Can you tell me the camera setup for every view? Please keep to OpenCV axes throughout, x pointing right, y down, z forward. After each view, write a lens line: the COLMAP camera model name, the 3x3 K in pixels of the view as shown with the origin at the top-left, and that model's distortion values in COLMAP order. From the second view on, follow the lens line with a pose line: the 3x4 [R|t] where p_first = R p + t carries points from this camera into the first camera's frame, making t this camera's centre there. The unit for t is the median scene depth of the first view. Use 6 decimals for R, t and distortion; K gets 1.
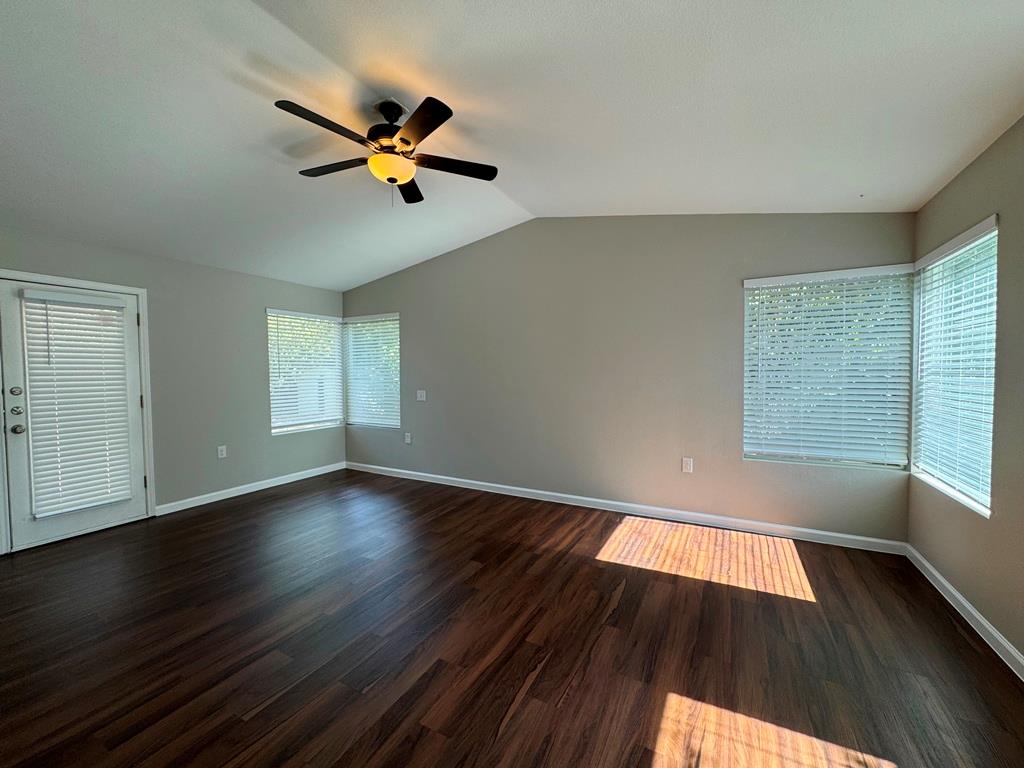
lens RADIAL K [[410.0, 0, 512.1], [0, 410.0, 384.7], [0, 0, 1]] dist [-0.005947, 0.000417]
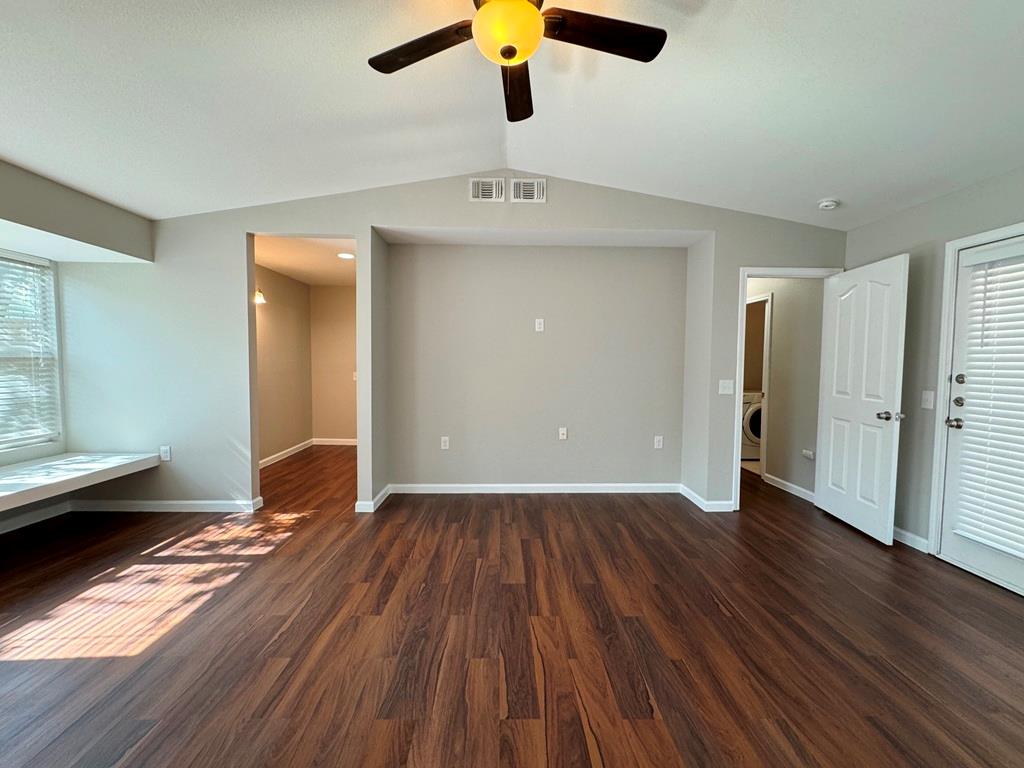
lens RADIAL K [[410.0, 0, 513.7], [0, 410.0, 383.0], [0, 0, 1]] dist [-0.005947, 0.000417]
pose [[-0.869330, 0.022851, -0.493703, 0.040151], [-0.021451, 0.996245, 0.083883, -0.047516], [0.493766, 0.083513, -0.865575, 2.170596]]
